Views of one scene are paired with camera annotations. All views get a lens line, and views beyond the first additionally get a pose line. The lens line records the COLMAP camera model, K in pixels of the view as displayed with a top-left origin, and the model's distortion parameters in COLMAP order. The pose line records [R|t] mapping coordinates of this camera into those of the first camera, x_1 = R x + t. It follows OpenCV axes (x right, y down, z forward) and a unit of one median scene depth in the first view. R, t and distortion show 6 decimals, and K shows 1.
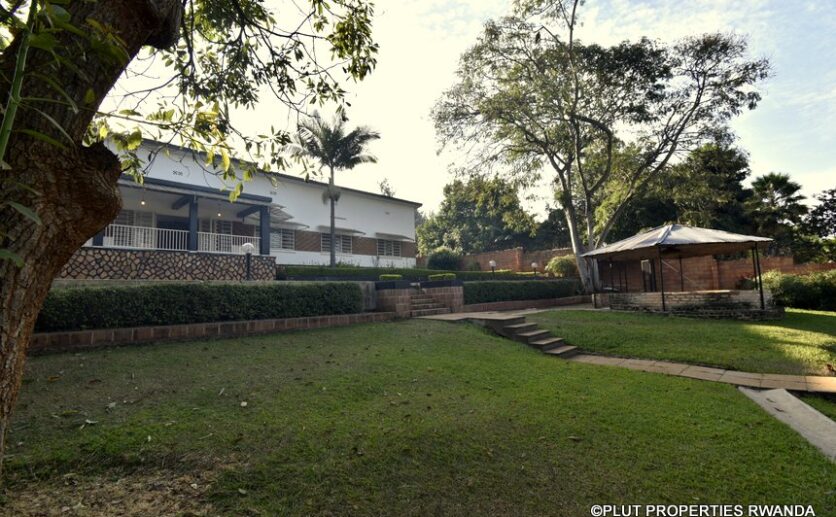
lens RADIAL K [[367.8, 0, 418.9], [0, 367.8, 261.3], [0, 0, 1]] dist [0.019097, -0.026446]
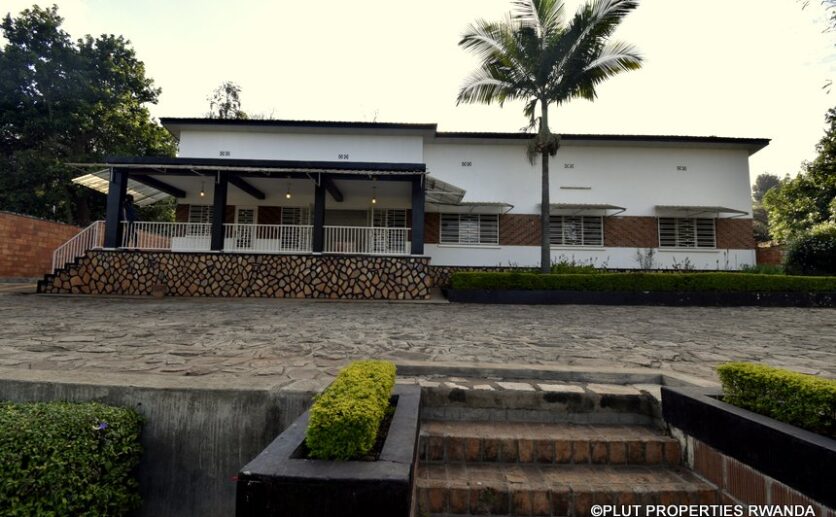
lens RADIAL K [[367.8, 0, 418.9], [0, 367.8, 261.3], [0, 0, 1]] dist [0.019097, -0.026446]
pose [[0.705296, -0.012242, -0.708807, 0.039778], [0.021613, 0.999757, 0.004238, -0.008305], [0.708583, -0.018309, 0.705390, 0.567173]]
